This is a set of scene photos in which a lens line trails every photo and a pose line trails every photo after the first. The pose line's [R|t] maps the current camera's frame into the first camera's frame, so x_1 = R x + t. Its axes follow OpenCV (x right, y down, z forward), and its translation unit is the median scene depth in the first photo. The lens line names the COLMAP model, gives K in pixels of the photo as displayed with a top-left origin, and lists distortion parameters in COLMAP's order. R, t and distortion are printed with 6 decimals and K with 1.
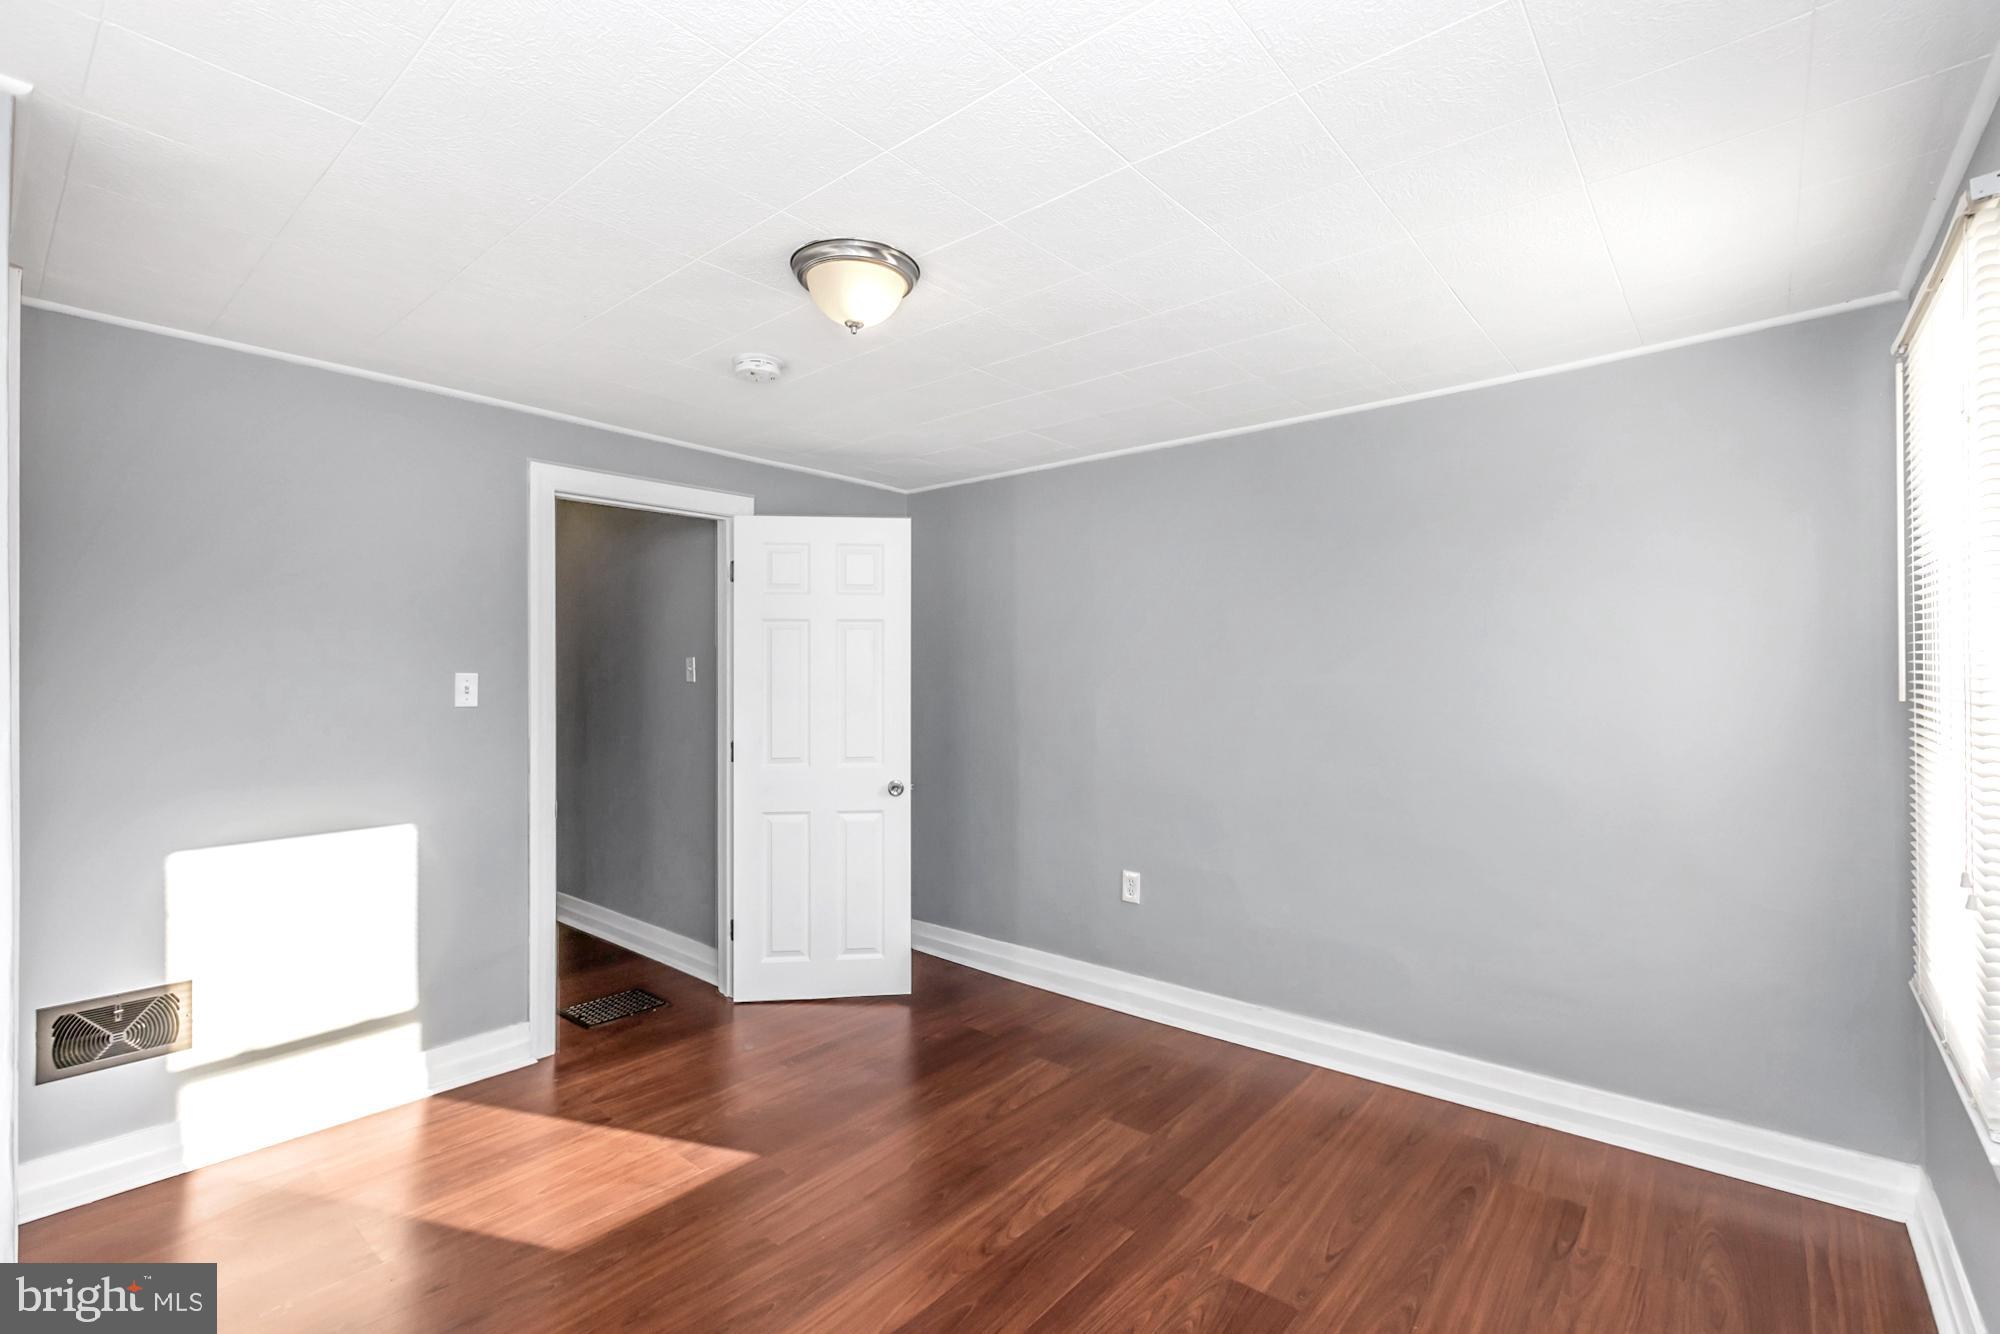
lens RADIAL K [[892.9, 0, 994.9], [0, 892.9, 672.3], [0, 0, 1]] dist [0.002017, -0.003340]
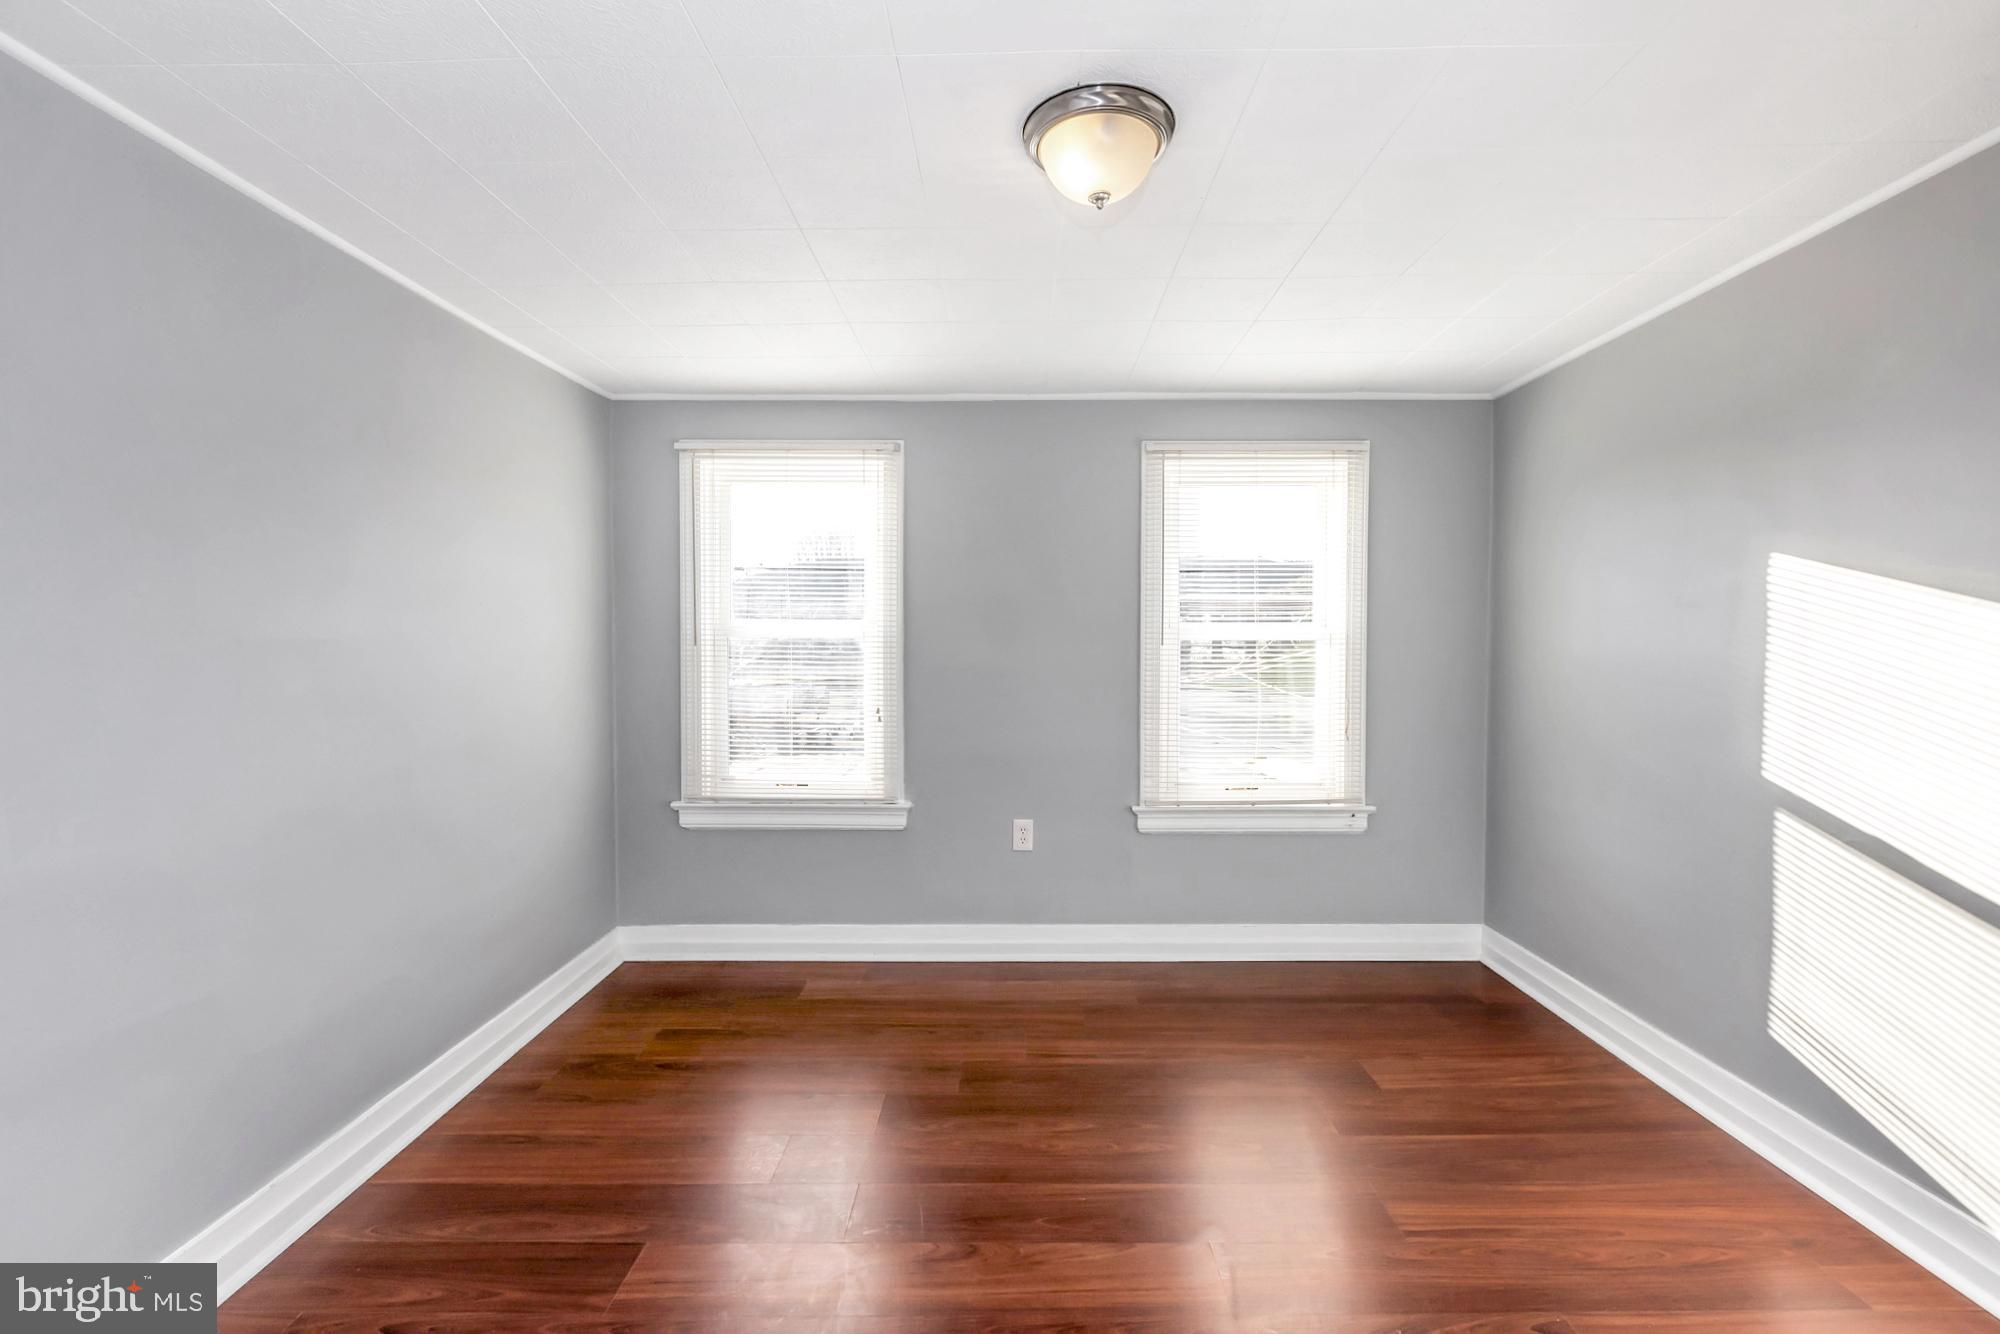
lens RADIAL K [[892.9, 0, 992.9], [0, 892.9, 649.5], [0, 0, 1]] dist [0.002017, -0.003340]
pose [[-0.635793, 0.001752, 0.771858, -0.636092], [0.010875, 0.999919, 0.006688, 0.024209], [-0.771783, 0.012646, -0.635760, 1.354182]]
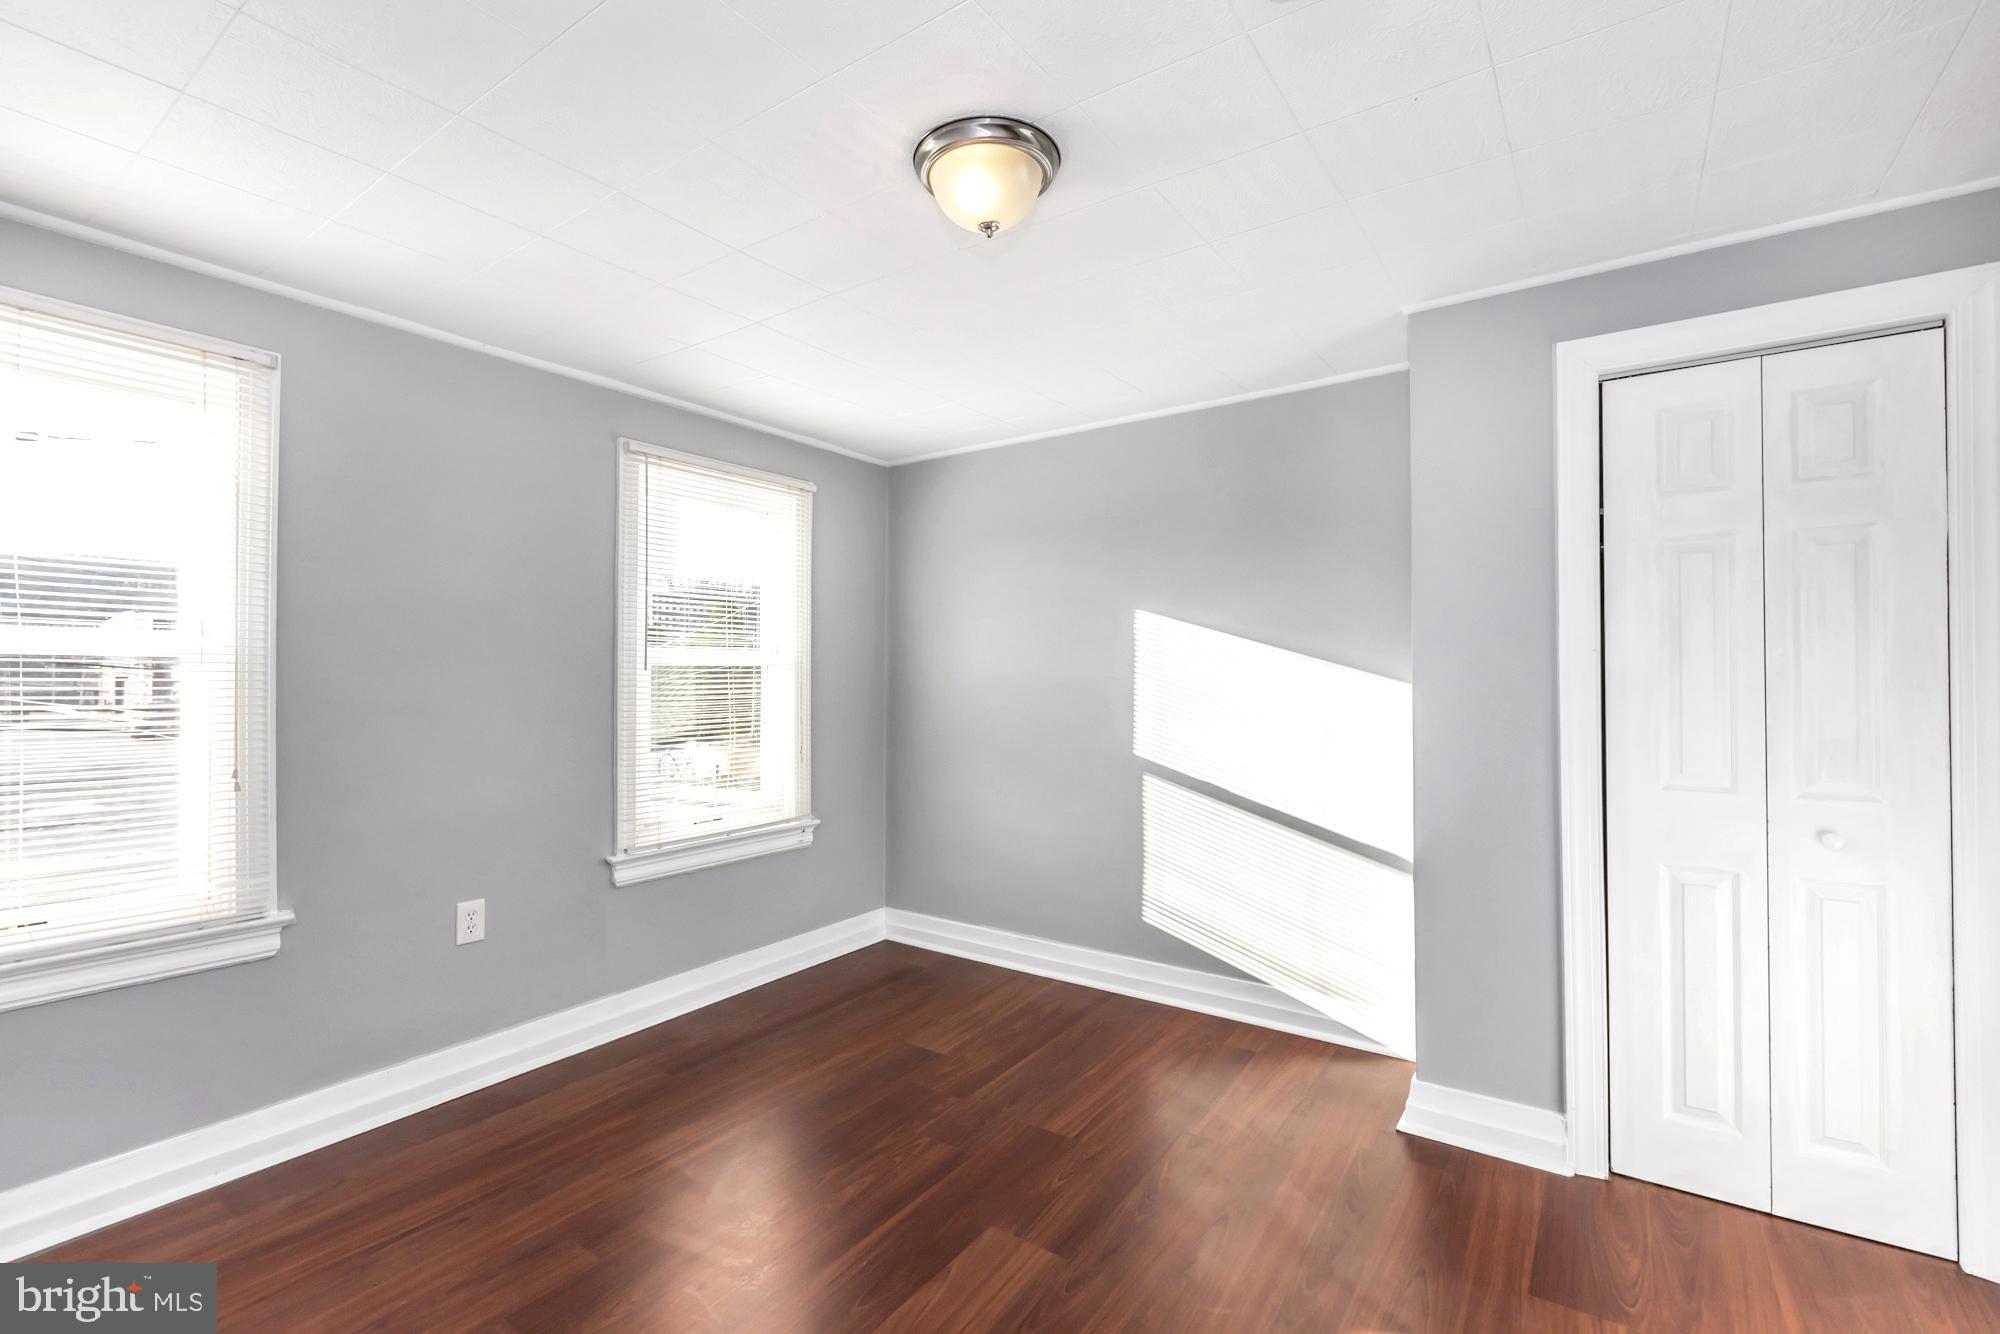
lens RADIAL K [[892.9, 0, 1000.7], [0, 892.9, 655.1], [0, 0, 1]] dist [0.002017, -0.003340]
pose [[-0.995141, 0.006712, -0.098232, -0.071095], [0.008071, 0.999877, -0.013437, 0.029901], [0.098130, -0.014164, -0.995073, 1.558655]]
